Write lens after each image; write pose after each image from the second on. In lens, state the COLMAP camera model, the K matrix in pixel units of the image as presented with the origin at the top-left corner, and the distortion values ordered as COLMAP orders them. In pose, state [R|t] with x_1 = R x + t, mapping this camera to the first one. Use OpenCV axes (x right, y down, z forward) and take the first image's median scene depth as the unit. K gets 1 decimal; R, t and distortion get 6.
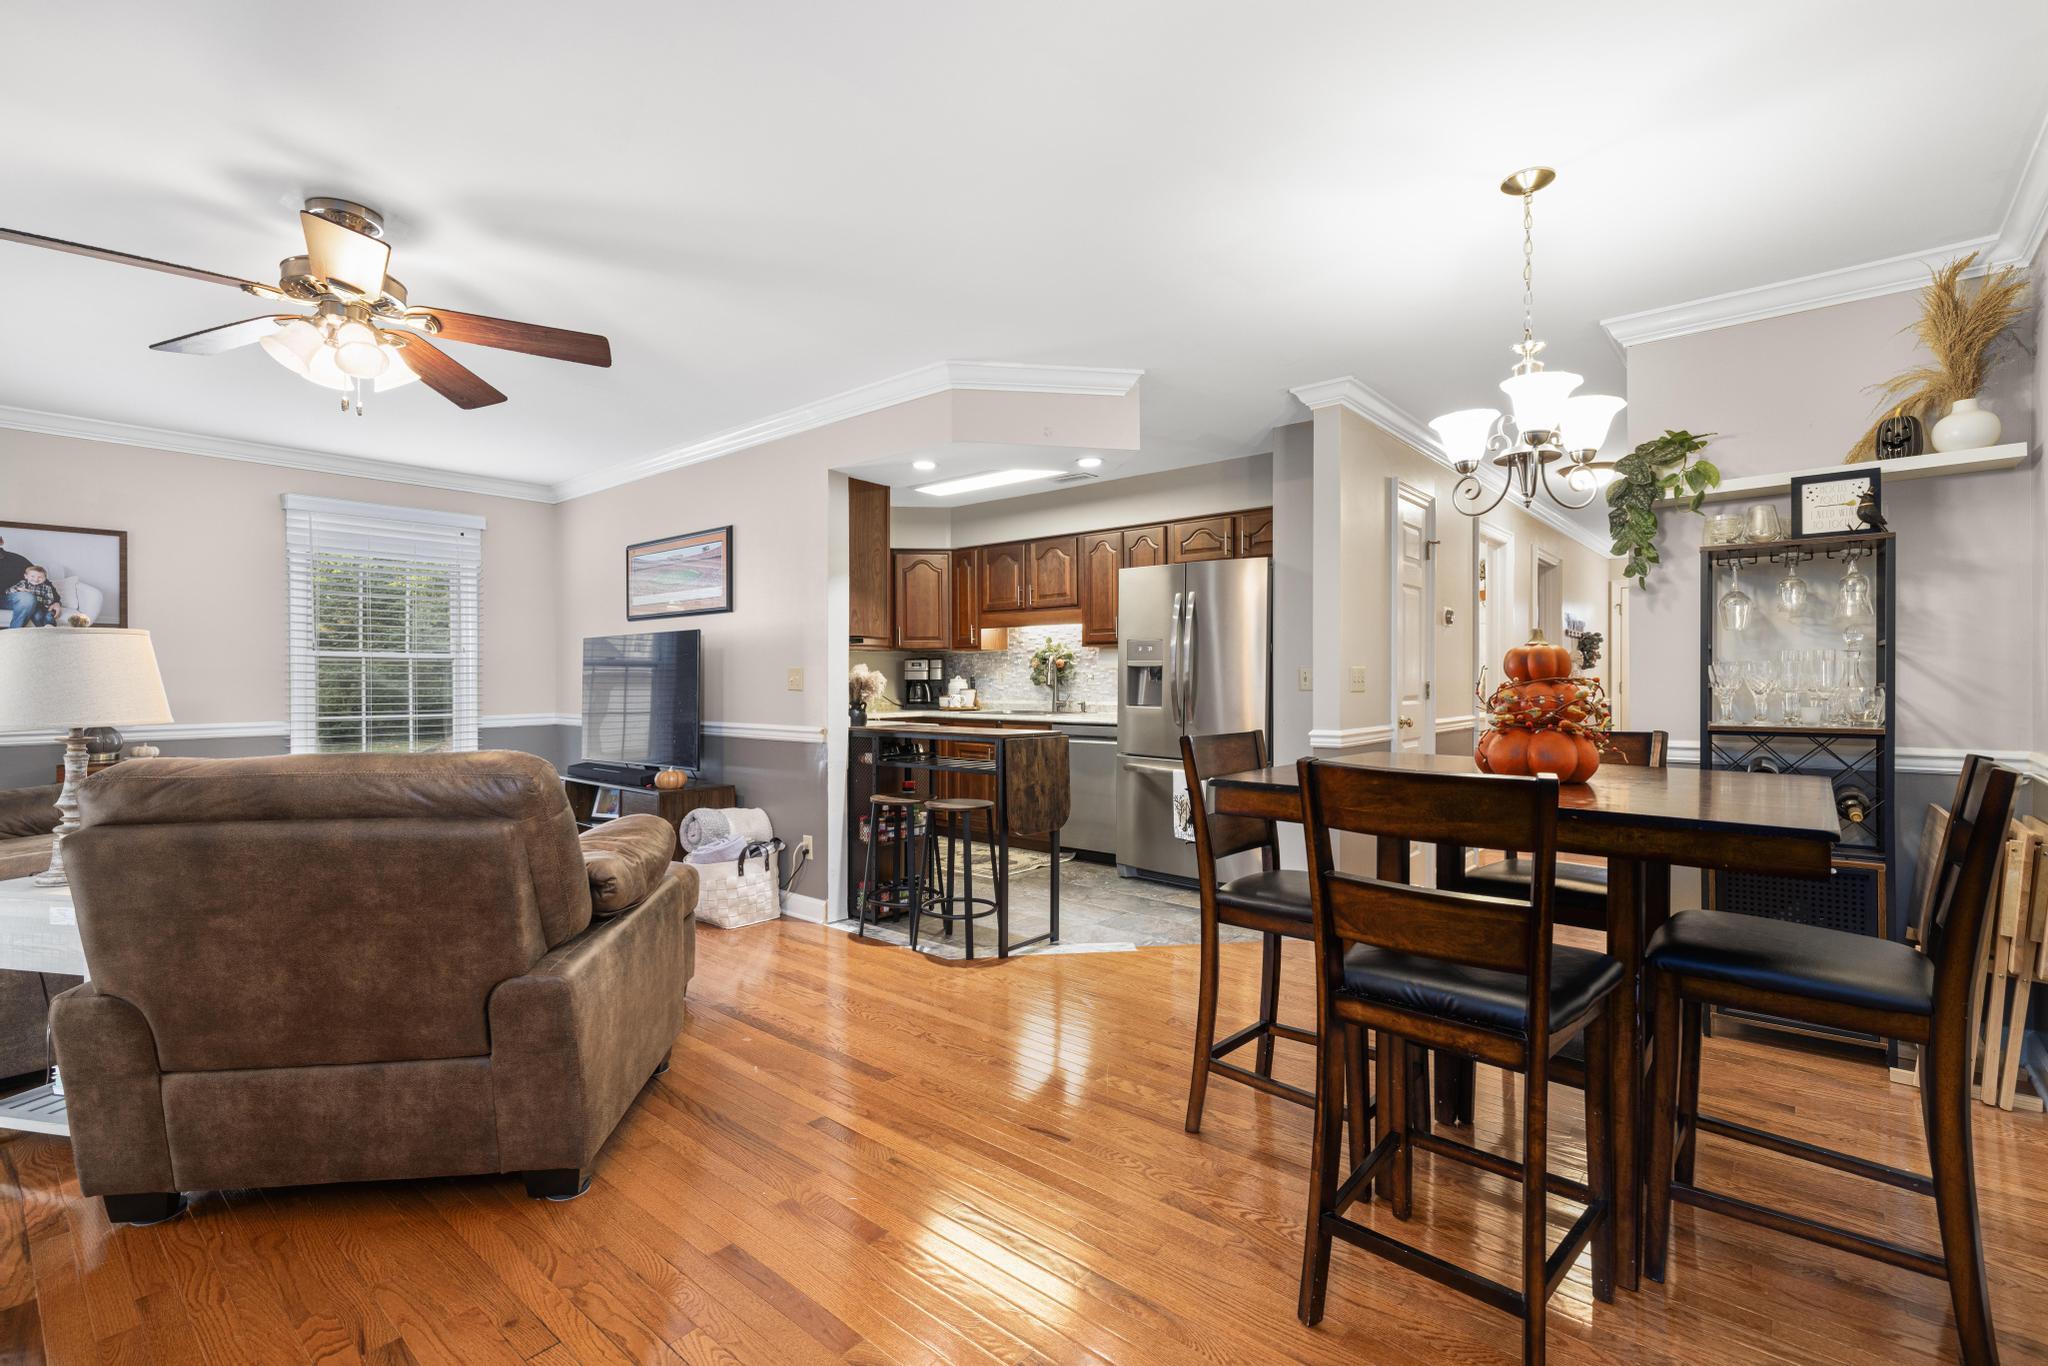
lens RADIAL K [[917.5, 0, 1011.2], [0, 917.5, 681.2], [0, 0, 1]] dist [0.001778, -0.000087]
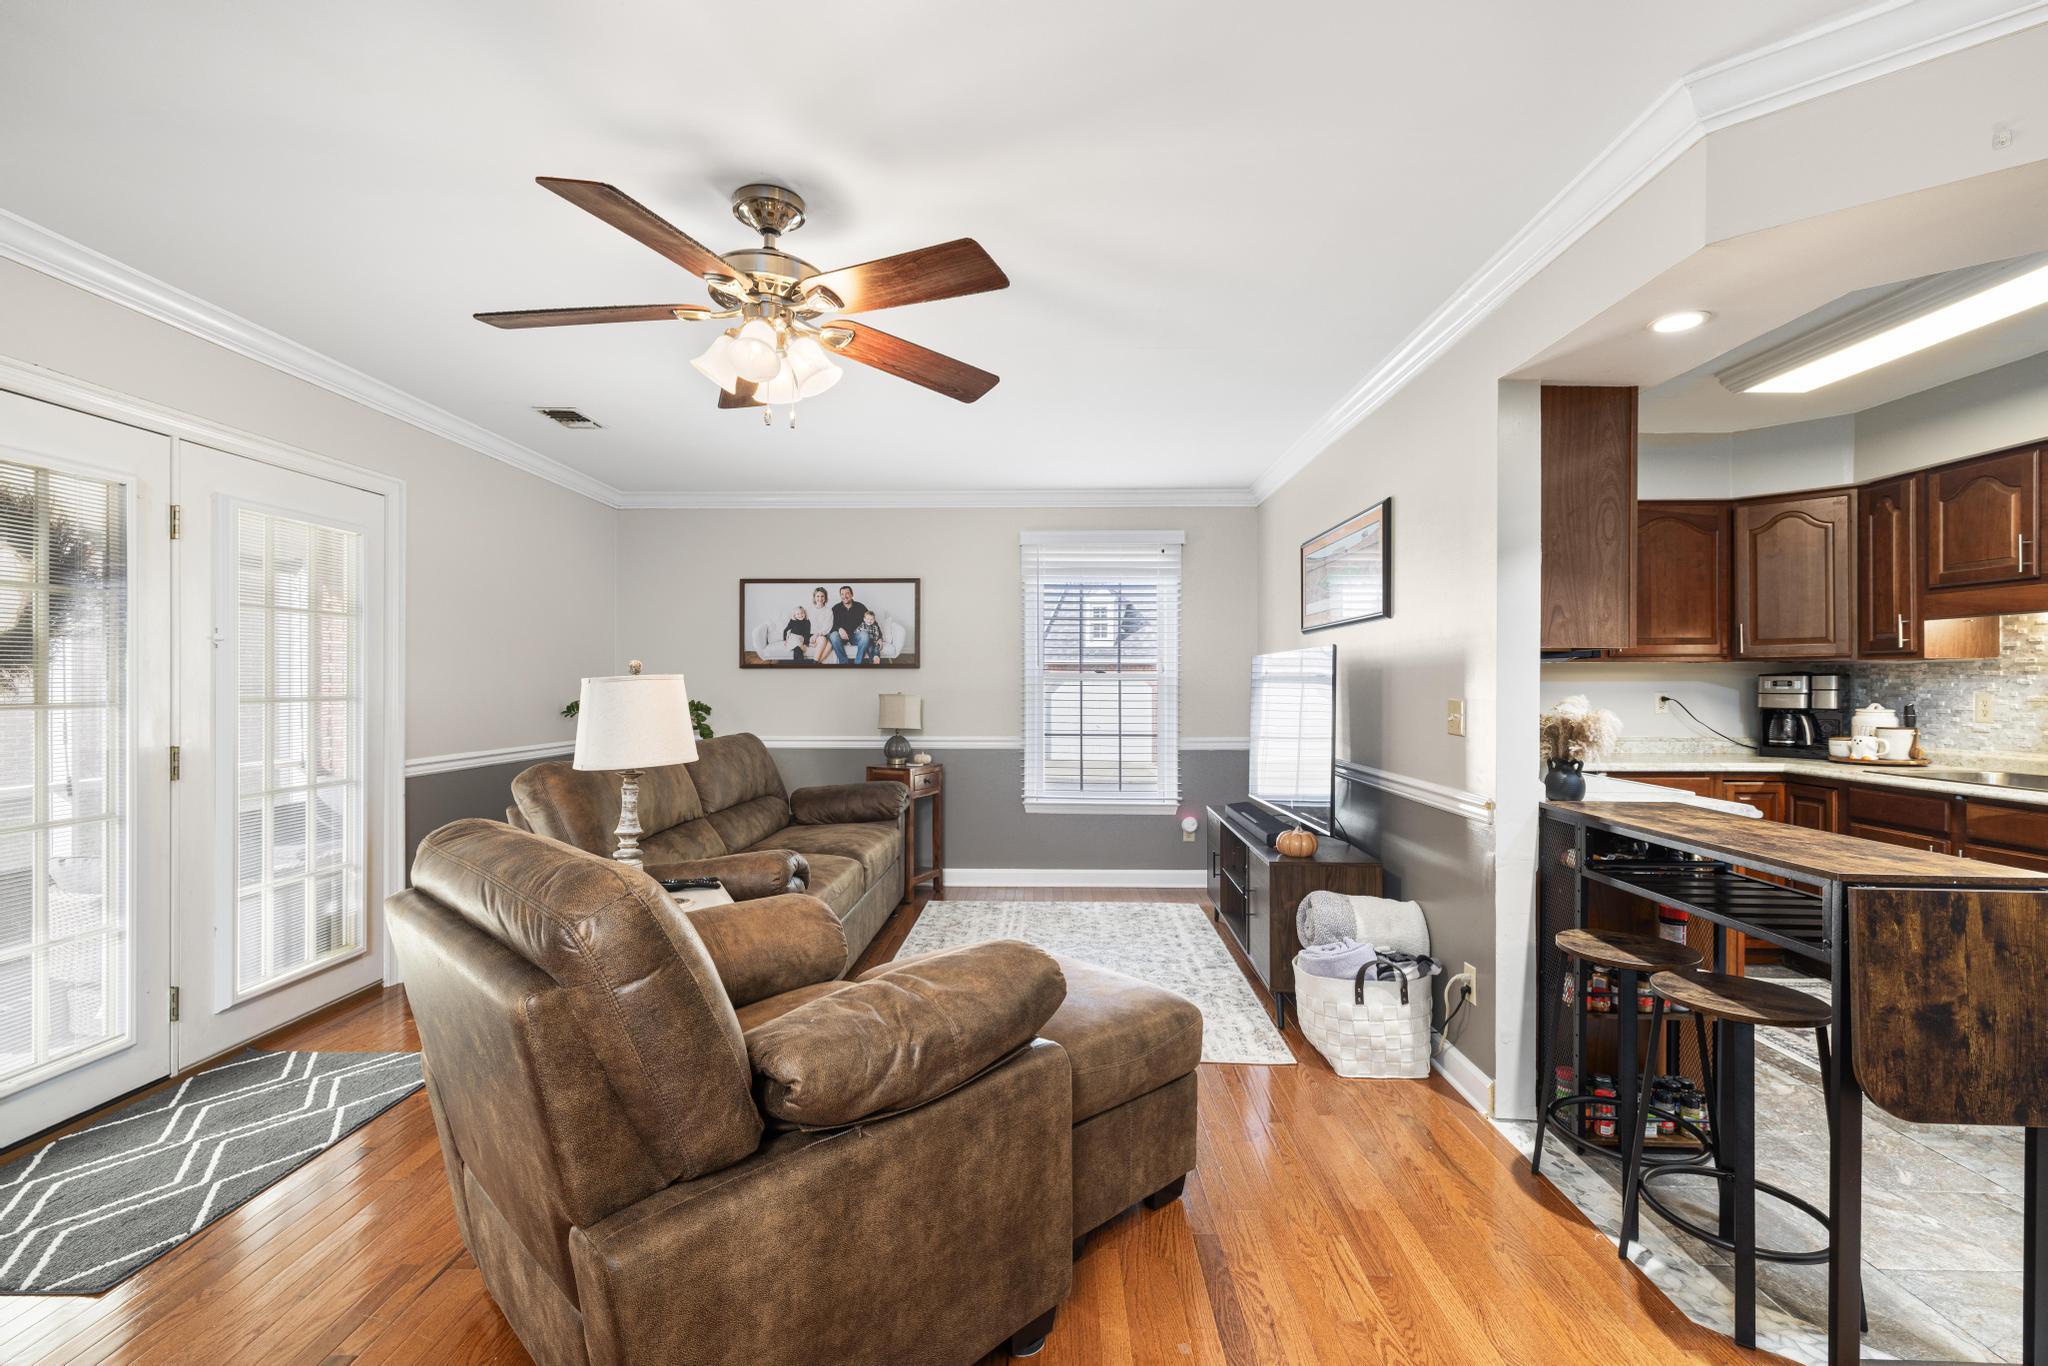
lens RADIAL K [[902.6, 0, 1024.0], [0, 902.6, 683.0], [0, 0, 1]] dist [0.001763, 0.000093]
pose [[0.638715, 0.003842, -0.769434, 0.059367], [-0.005829, 0.999983, 0.000155, -0.024634], [0.769422, 0.004386, 0.638726, 0.348500]]
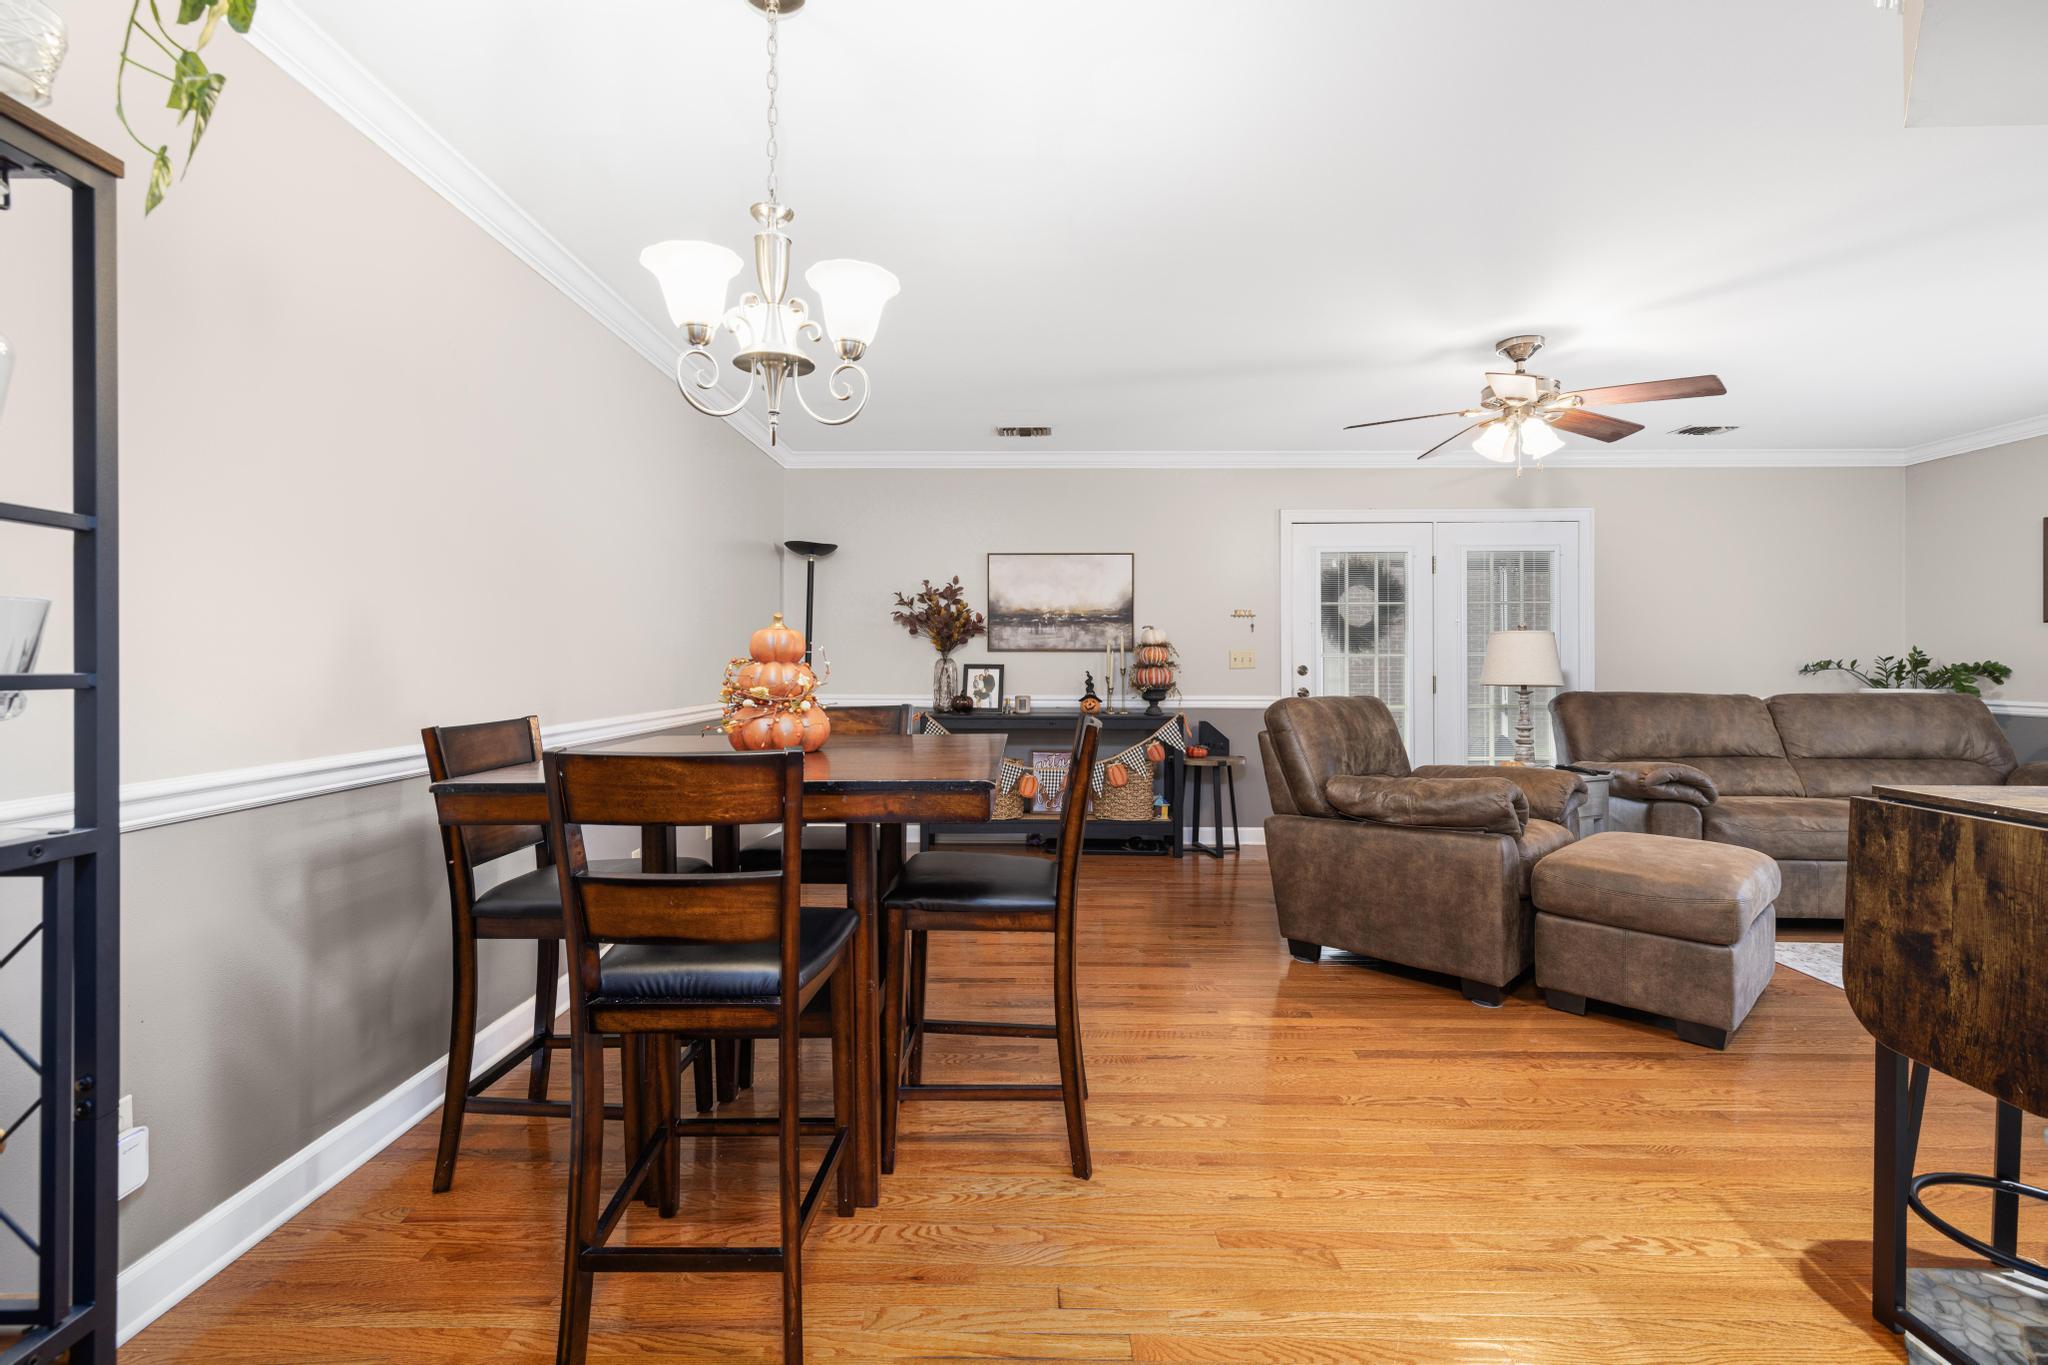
lens RADIAL K [[895.1, 0, 1022.5], [0, 895.1, 666.5], [0, 0, 1]] dist [0.004892, 0.000356]
pose [[-0.754764, 0.005230, -0.655976, 0.453515], [0.001980, 0.999982, 0.005695, 0.000314], [0.655993, 0.003000, -0.754761, 0.861639]]
